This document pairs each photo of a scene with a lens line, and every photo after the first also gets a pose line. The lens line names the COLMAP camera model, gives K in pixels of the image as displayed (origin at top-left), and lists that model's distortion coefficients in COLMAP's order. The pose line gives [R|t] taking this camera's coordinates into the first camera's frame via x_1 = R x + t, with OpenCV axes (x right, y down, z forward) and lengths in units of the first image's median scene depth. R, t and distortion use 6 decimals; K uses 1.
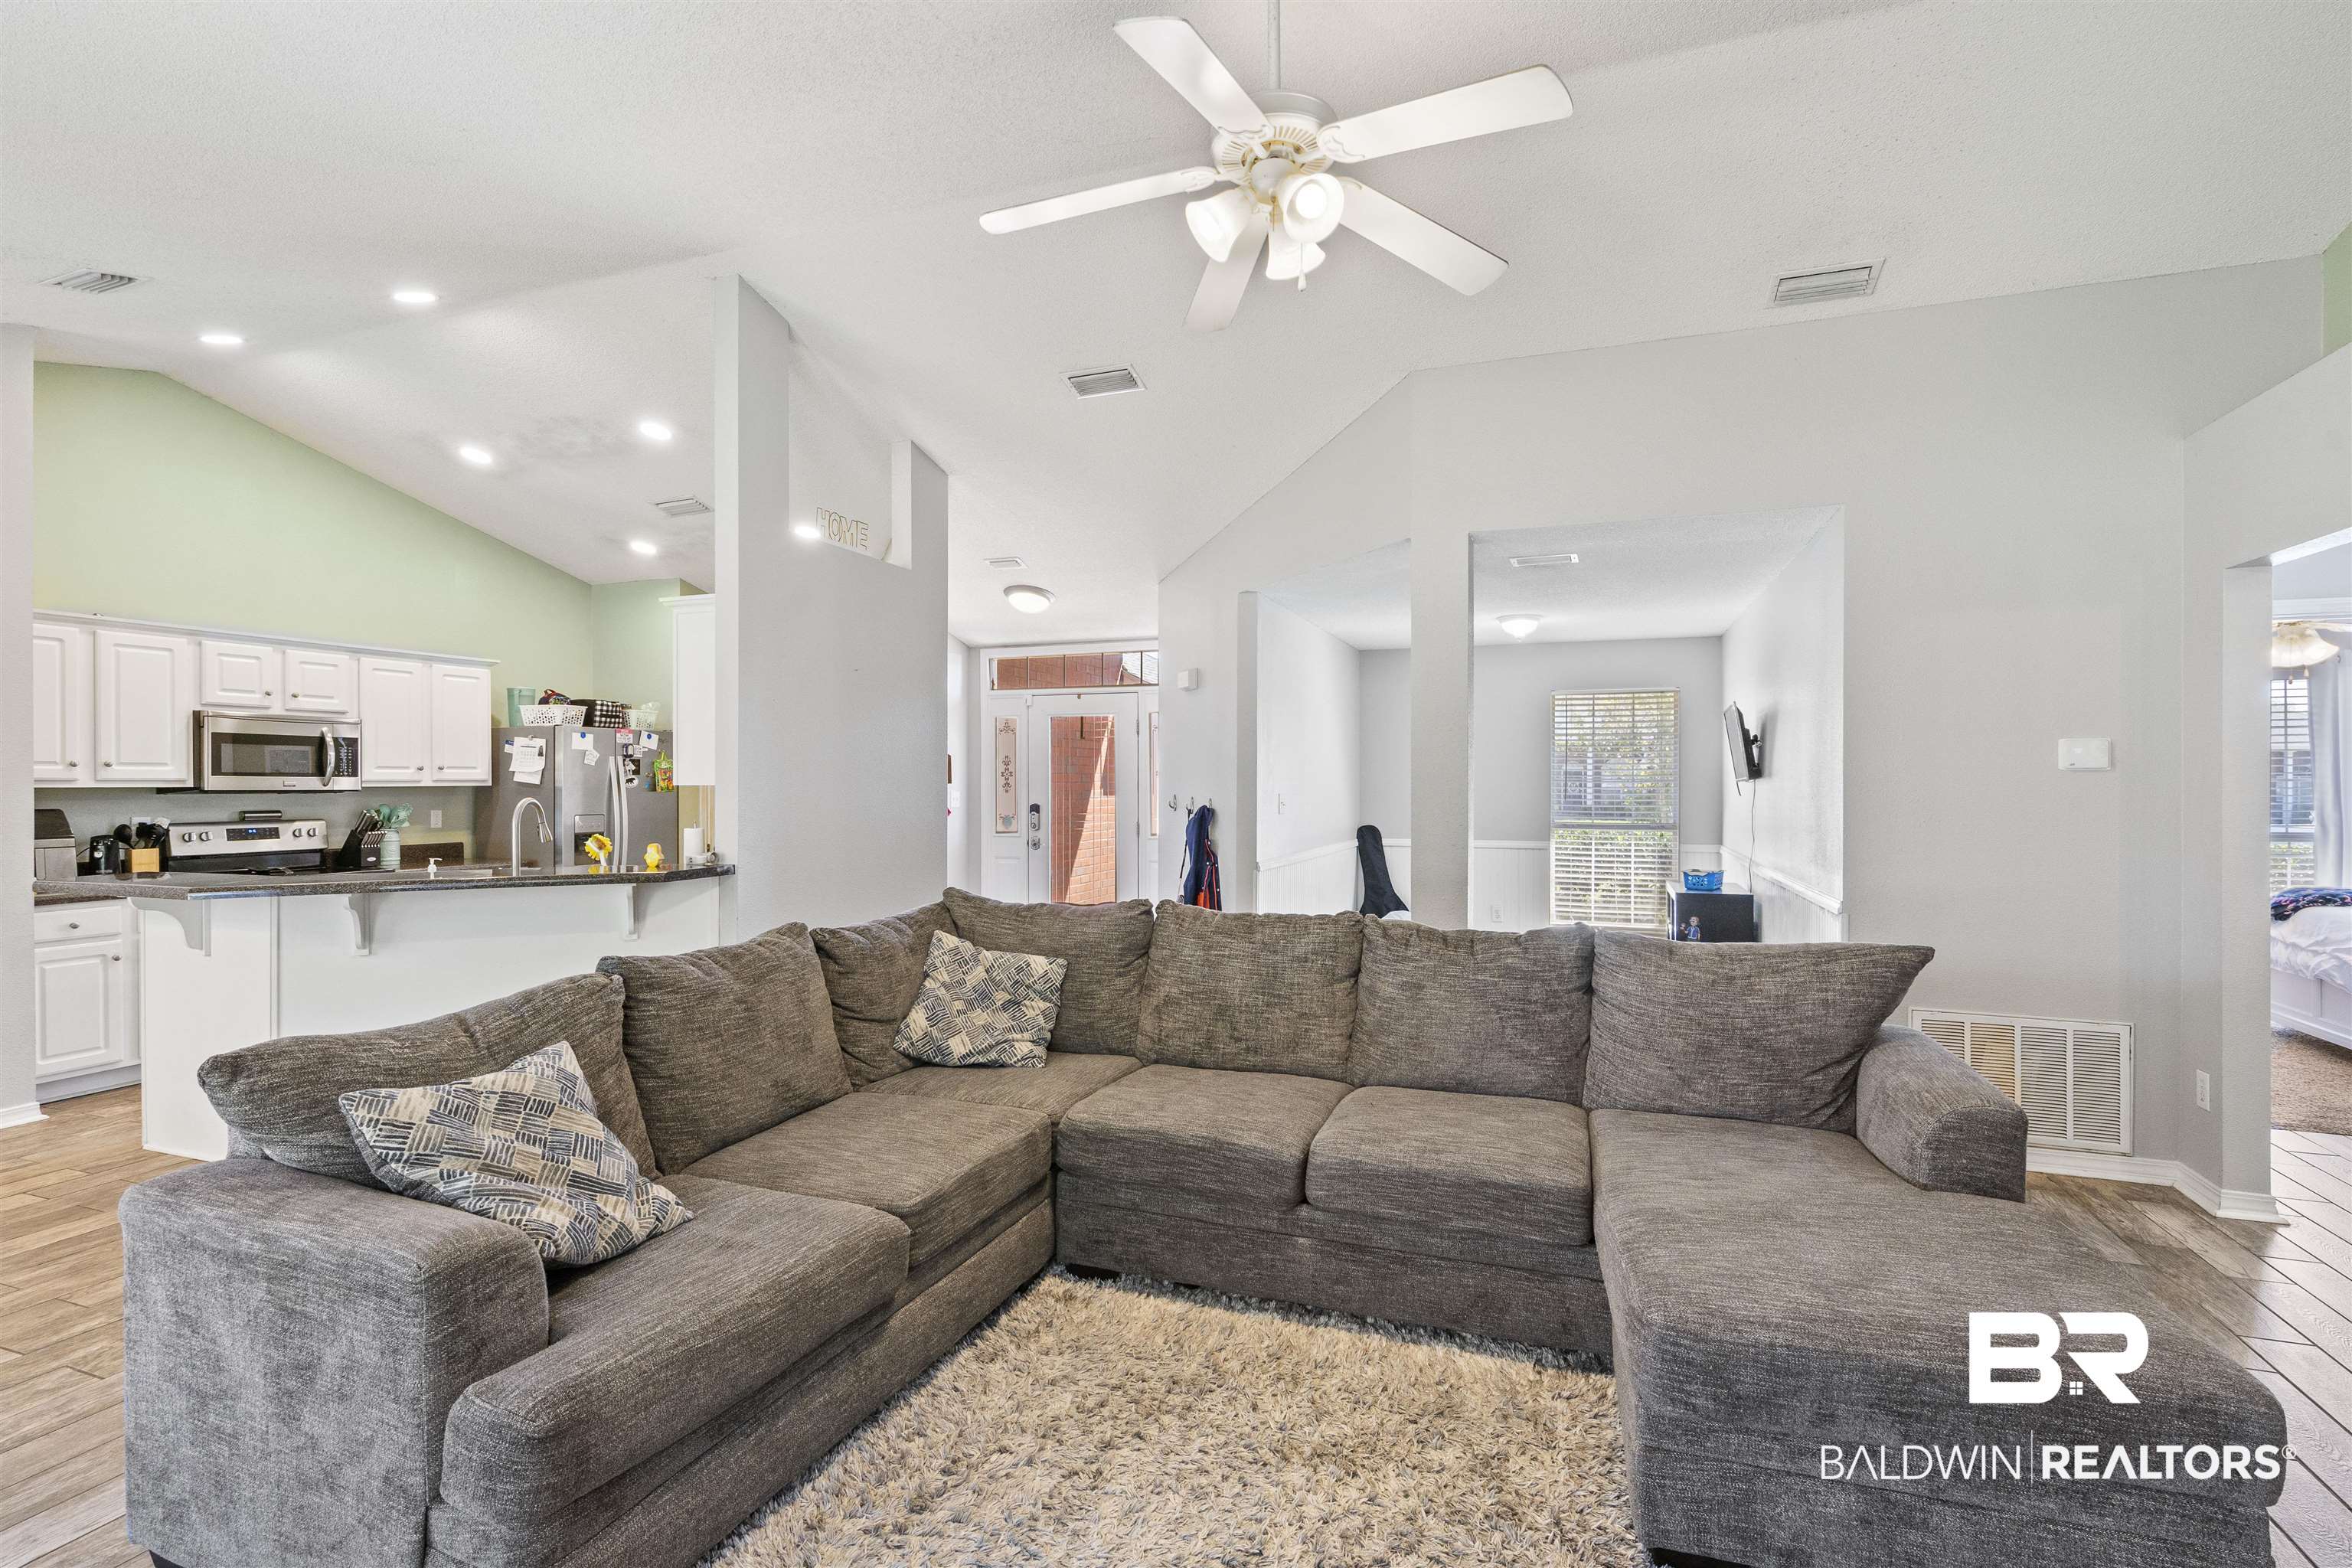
lens RADIAL K [[1093.5, 0, 1183.6], [0, 1093.5, 790.7], [0, 0, 1]] dist [-0.002913, 0.003452]
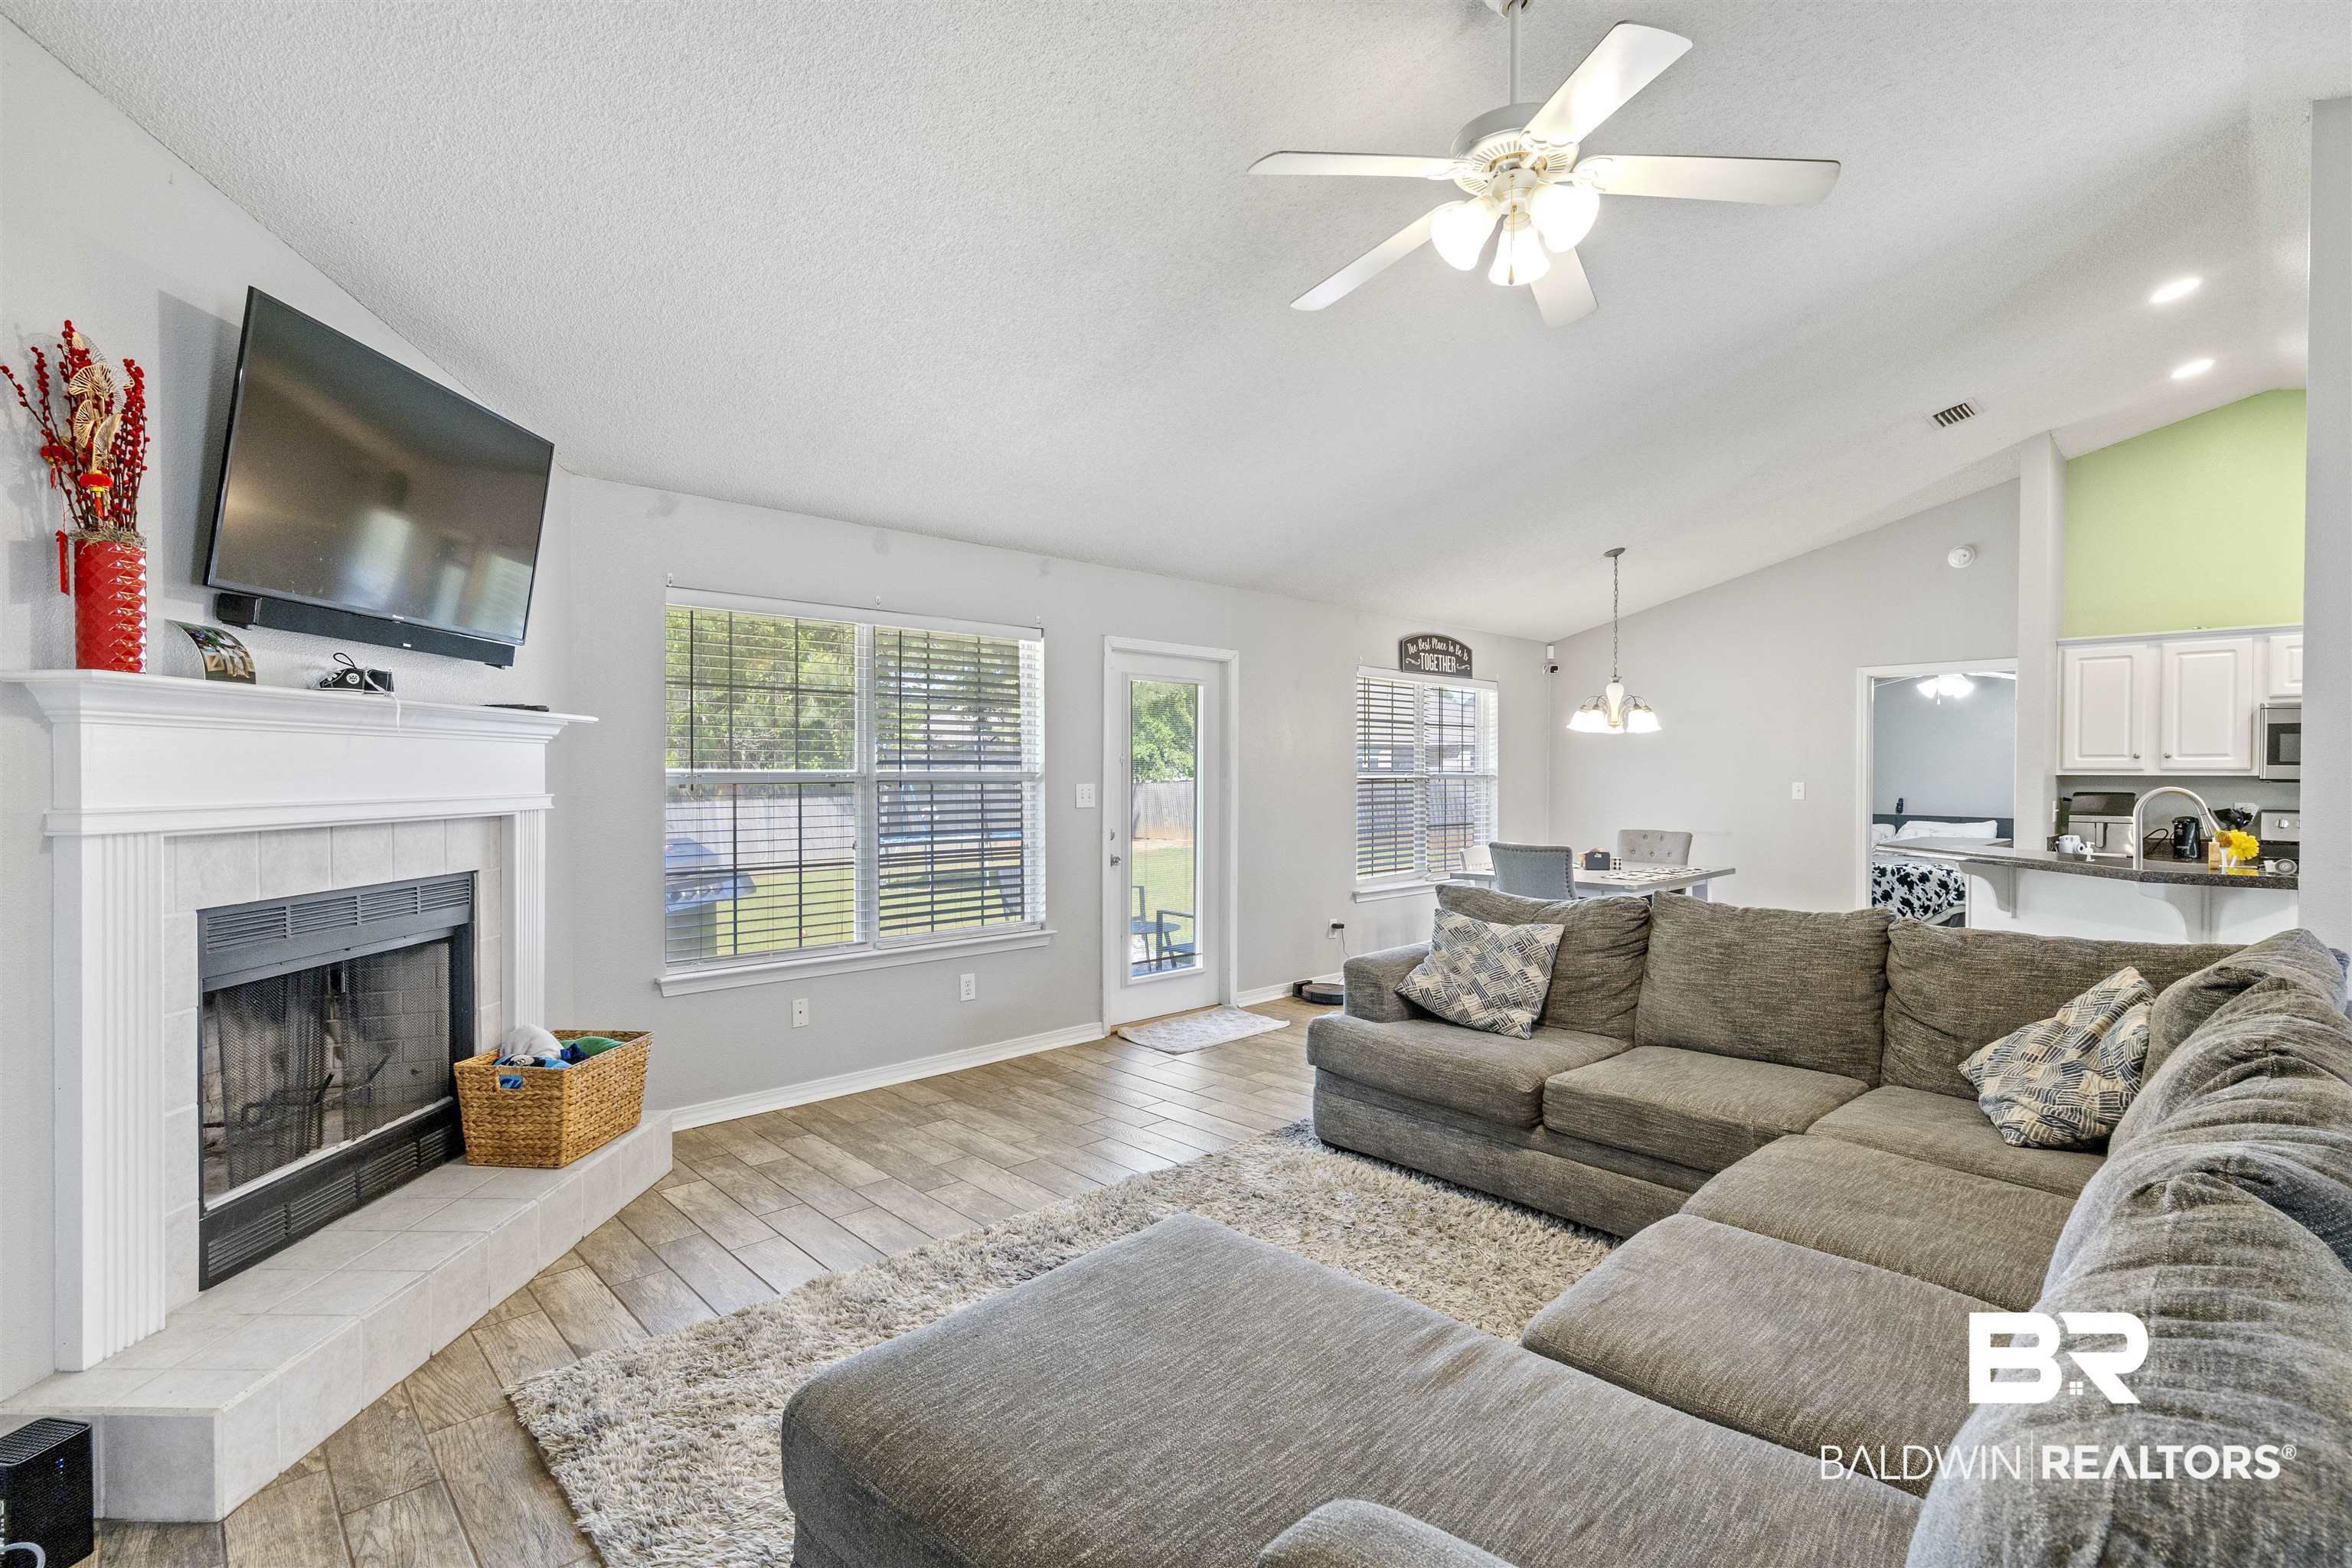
lens RADIAL K [[1093.5, 0, 1167.1], [0, 1093.5, 790.2], [0, 0, 1]] dist [-0.002913, 0.003452]
pose [[-0.435888, 0.014116, -0.899890, 0.563193], [-0.009923, 0.999741, 0.020489, -0.001203], [0.899946, 0.017861, -0.435635, 0.560202]]
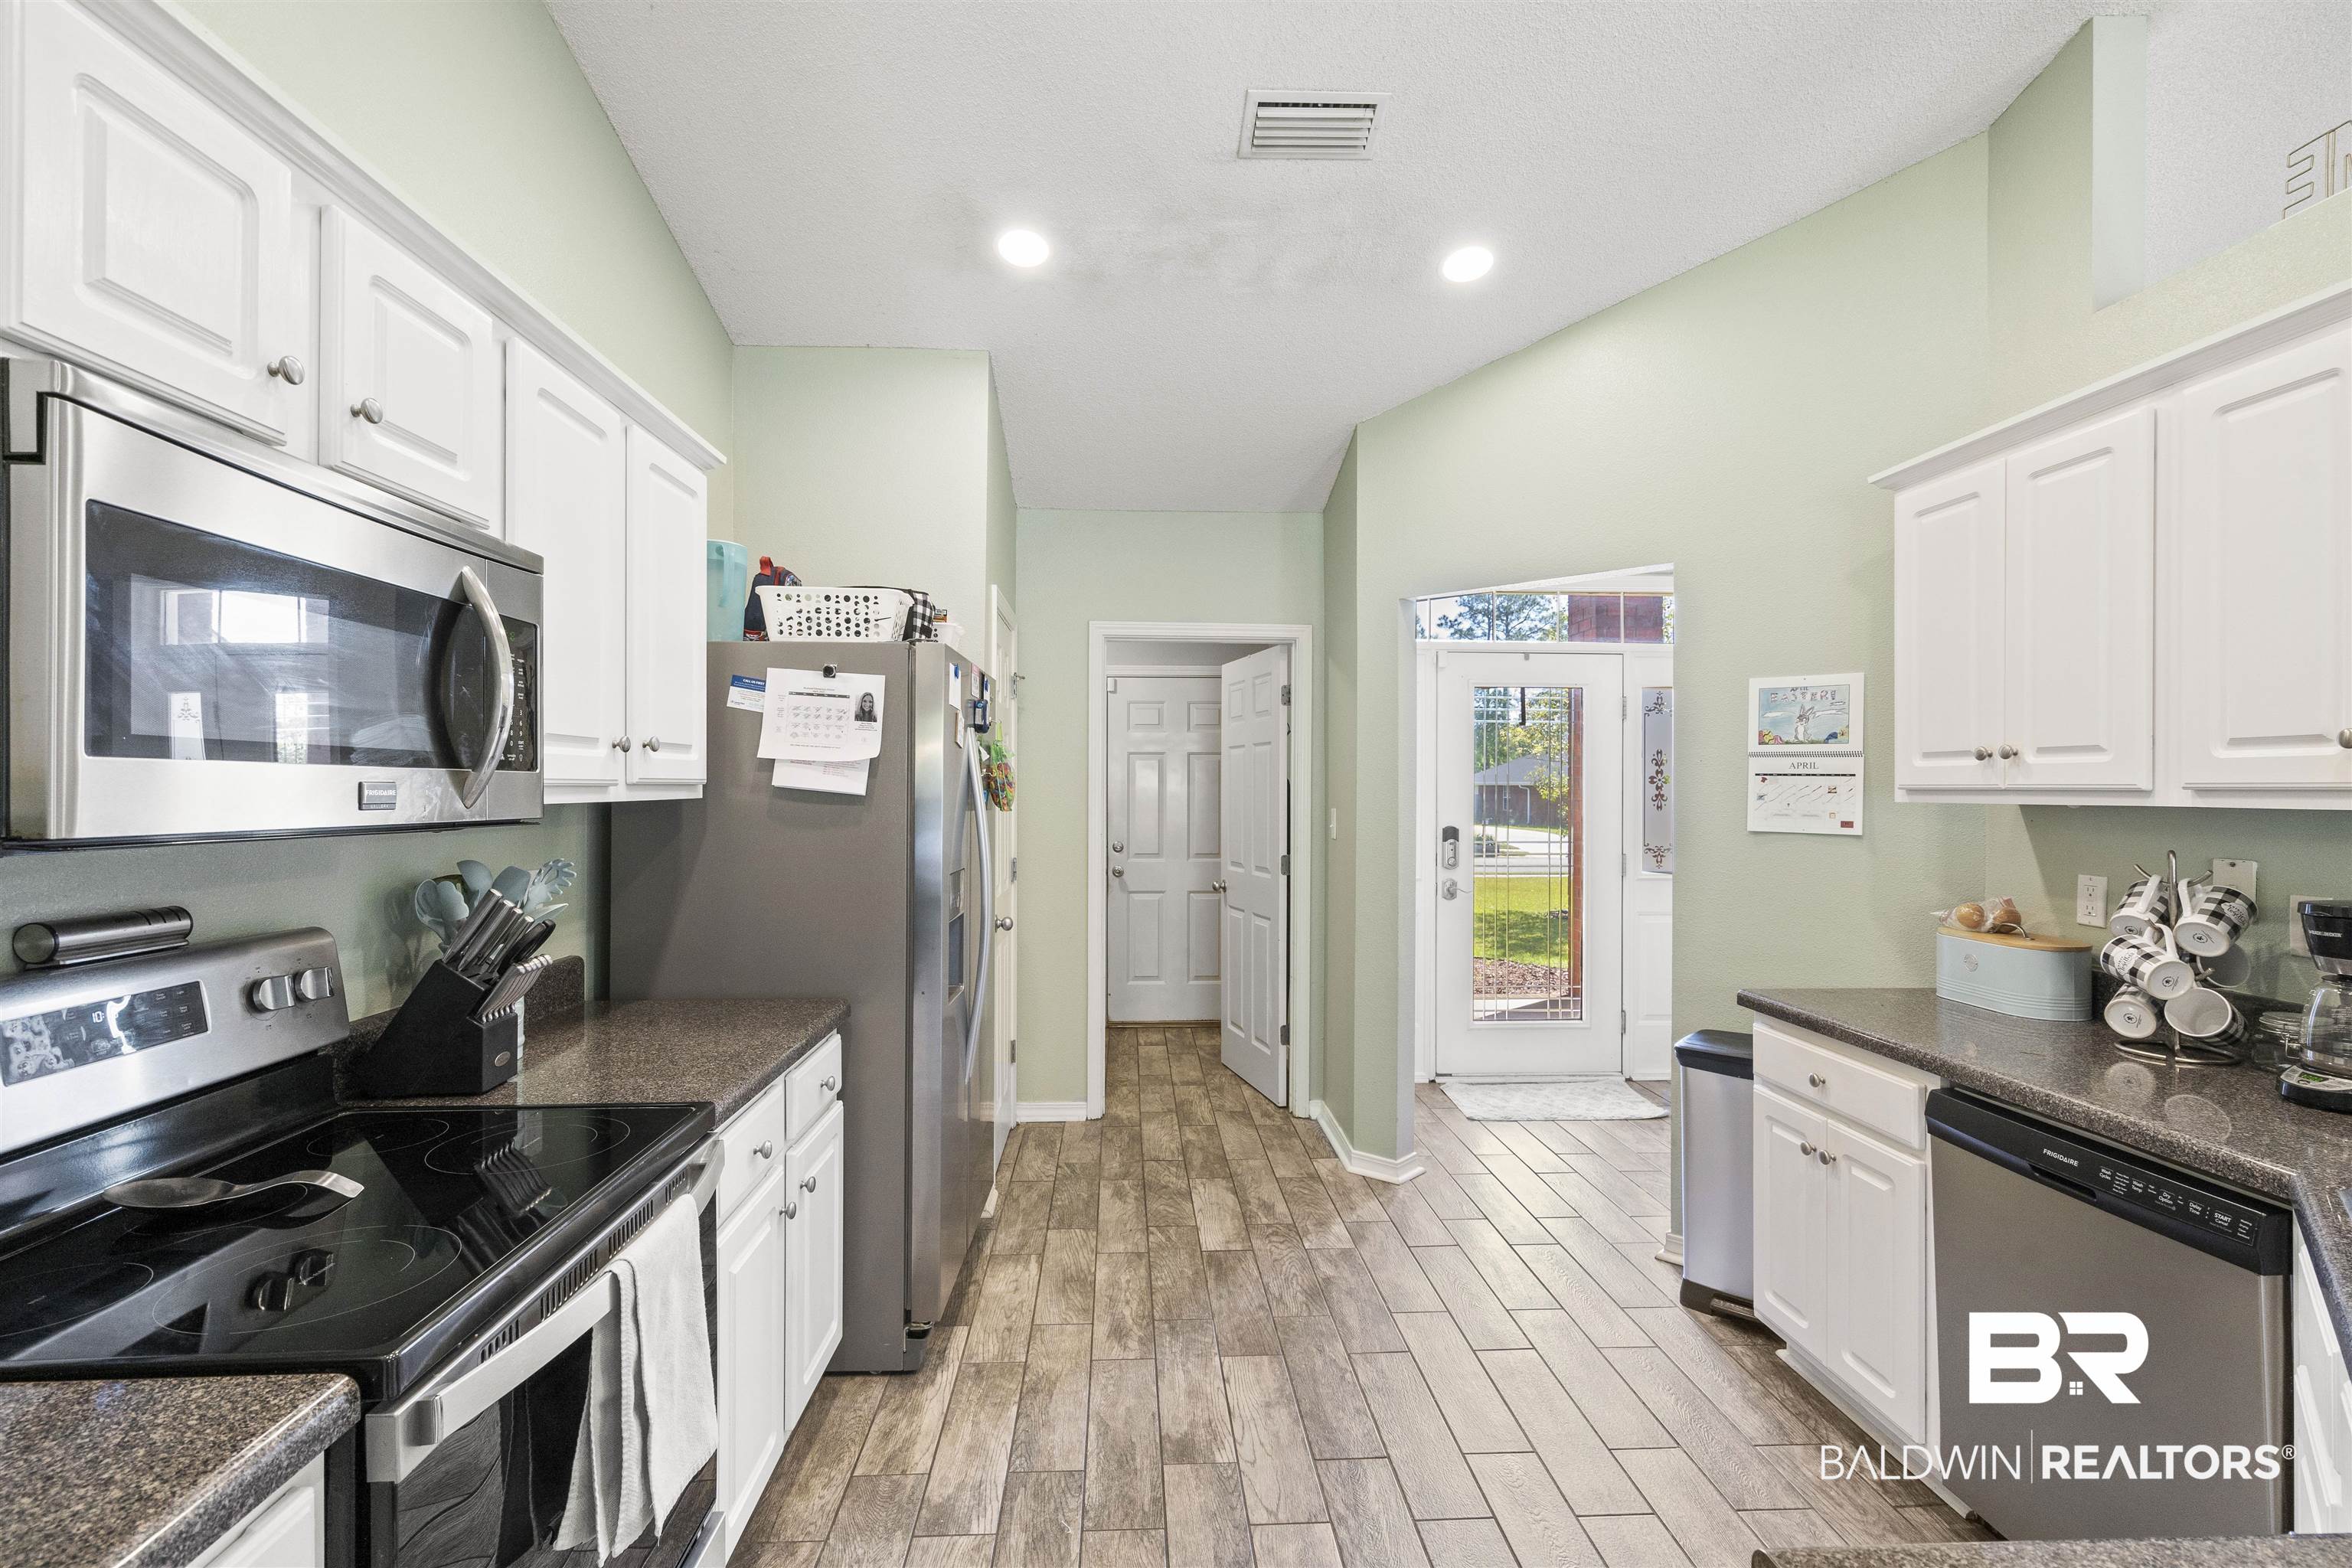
lens RADIAL K [[1093.5, 0, 1177.4], [0, 1093.5, 788.3], [0, 0, 1]] dist [-0.002913, 0.003452]
pose [[0.927374, 0.004452, 0.374109, -0.874651], [-0.001648, 0.999968, -0.007816, -0.007938], [-0.374132, 0.006632, 0.927352, 0.853568]]
